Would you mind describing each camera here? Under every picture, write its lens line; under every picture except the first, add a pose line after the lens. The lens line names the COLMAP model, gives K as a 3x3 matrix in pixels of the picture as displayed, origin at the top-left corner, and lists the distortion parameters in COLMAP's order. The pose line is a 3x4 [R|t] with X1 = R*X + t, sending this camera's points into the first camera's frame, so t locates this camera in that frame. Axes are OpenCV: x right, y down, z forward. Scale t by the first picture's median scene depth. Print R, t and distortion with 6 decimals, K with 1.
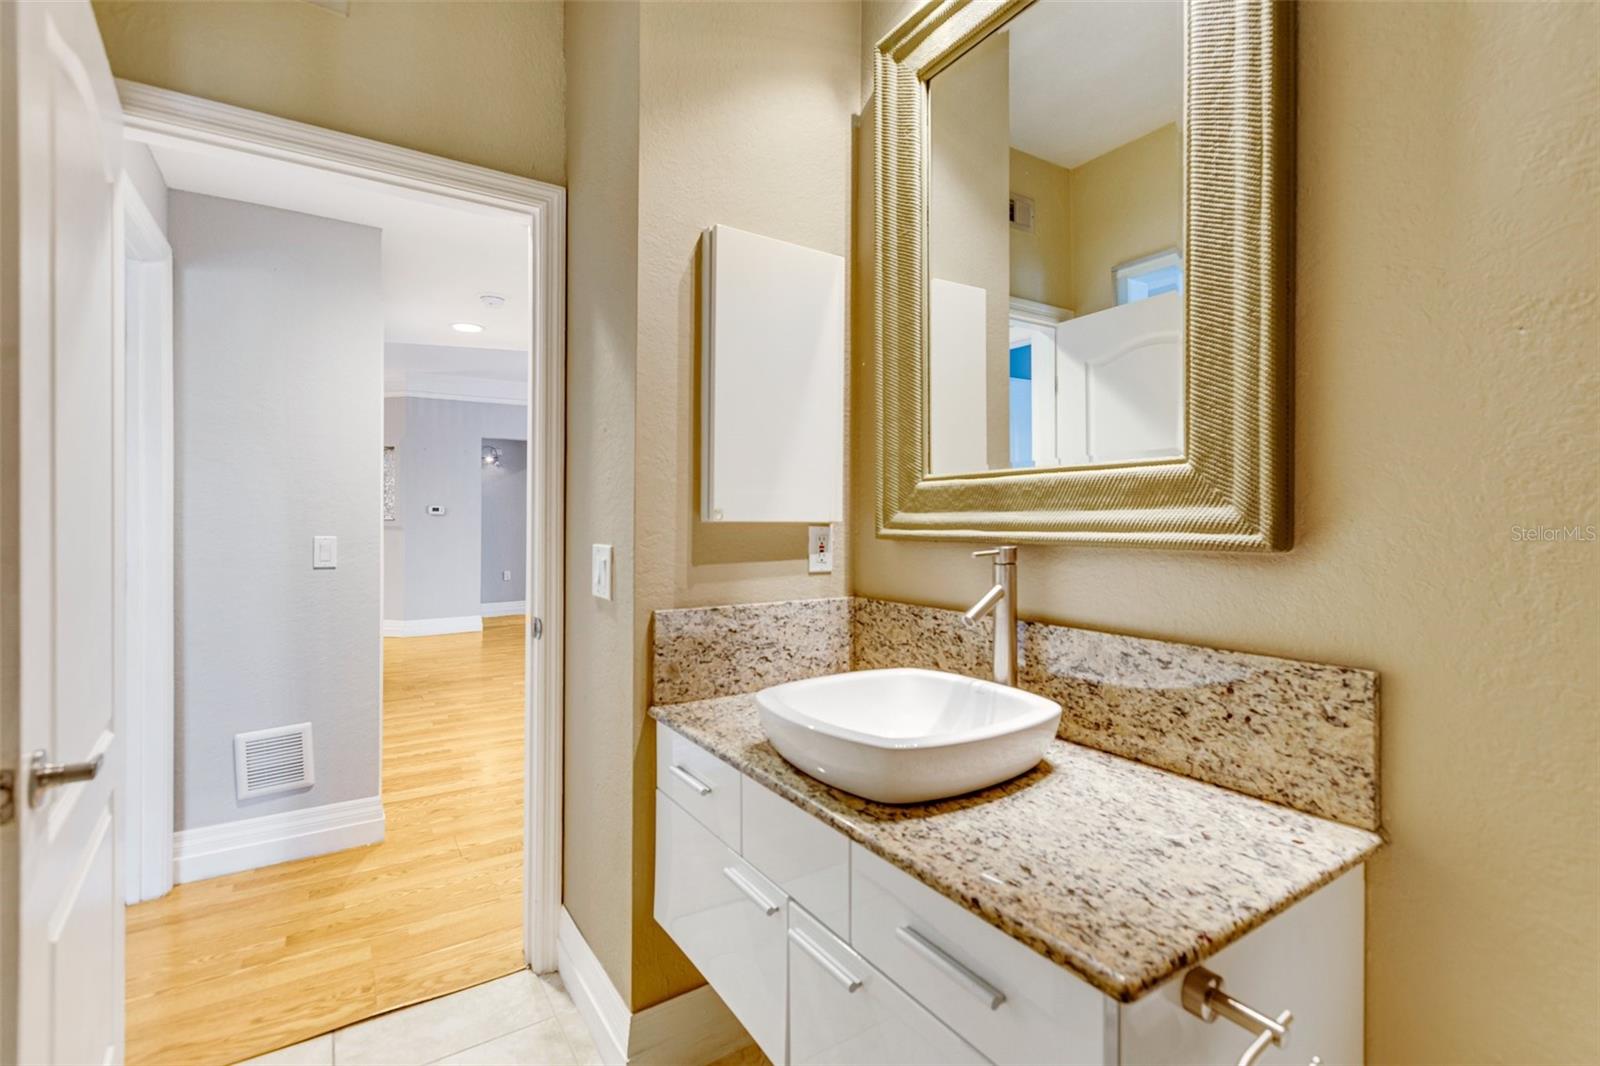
lens RADIAL K [[714.3, 0, 794.5], [0, 714.3, 526.2], [0, 0, 1]] dist [-0.001462, 0.000106]
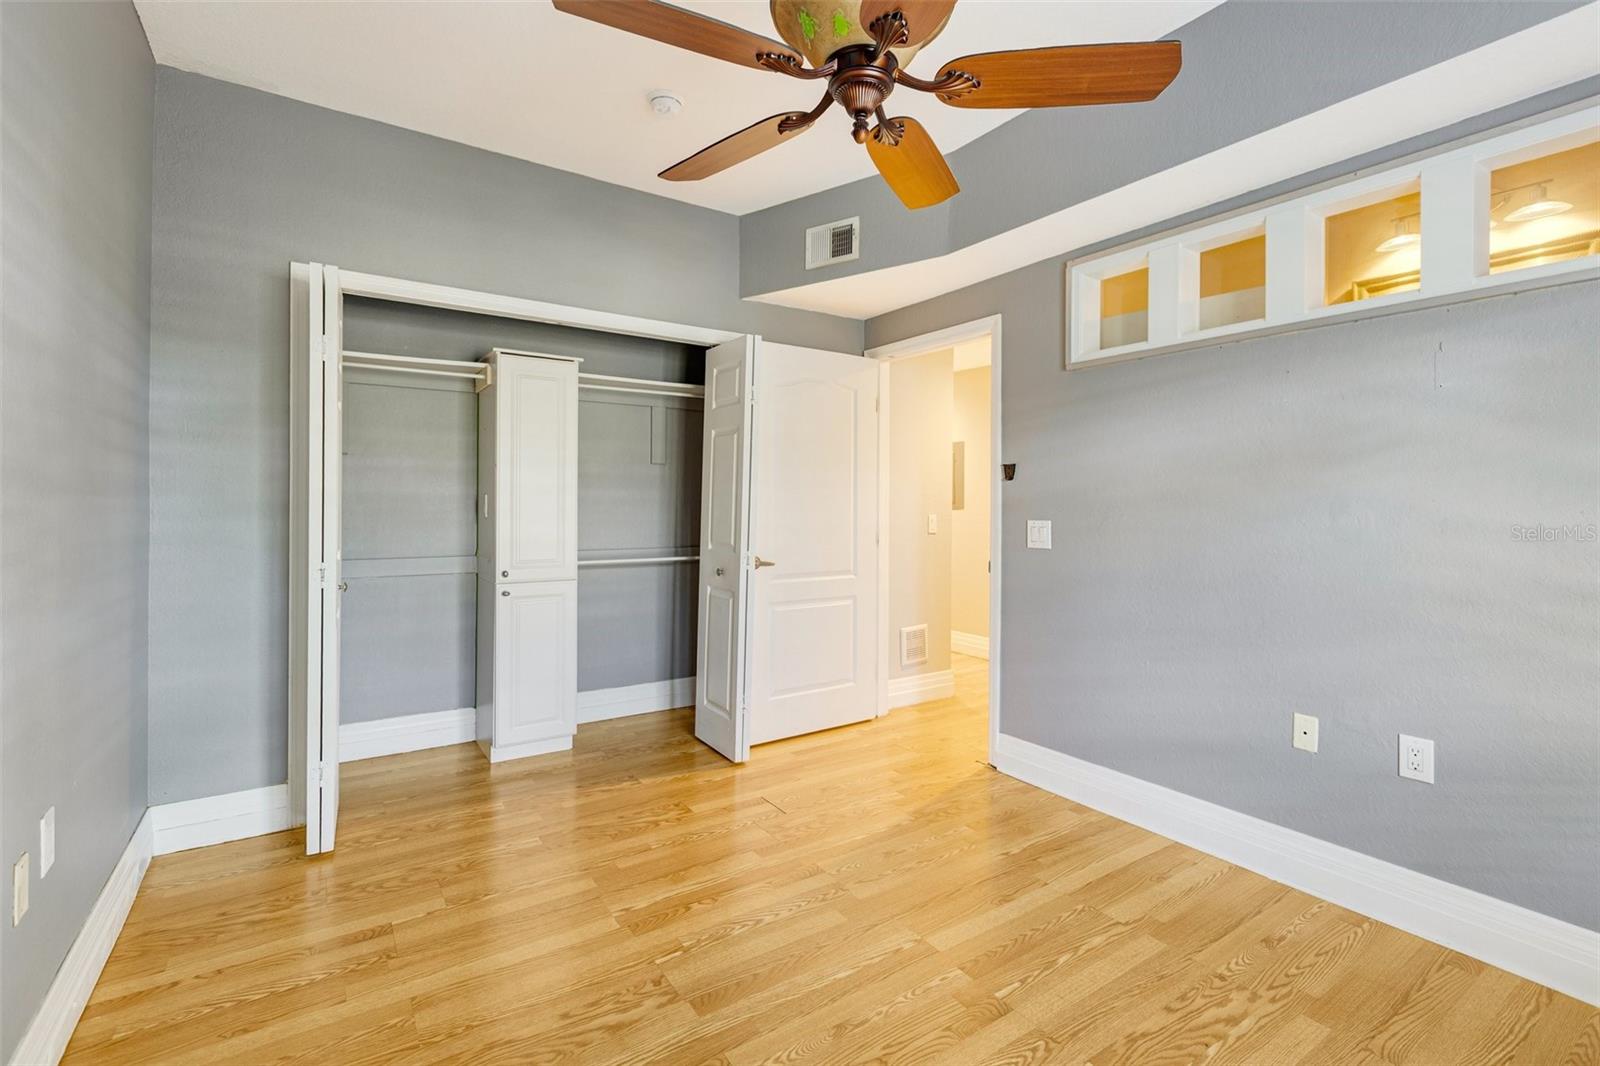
lens RADIAL K [[714.3, 0, 807.5], [0, 714.3, 522.3], [0, 0, 1]] dist [-0.001462, 0.000106]
pose [[0.999552, -0.002093, 0.029861, -1.038654], [0.002238, 0.999986, -0.004811, 0.040646], [-0.029850, 0.004875, 0.999542, -0.718276]]
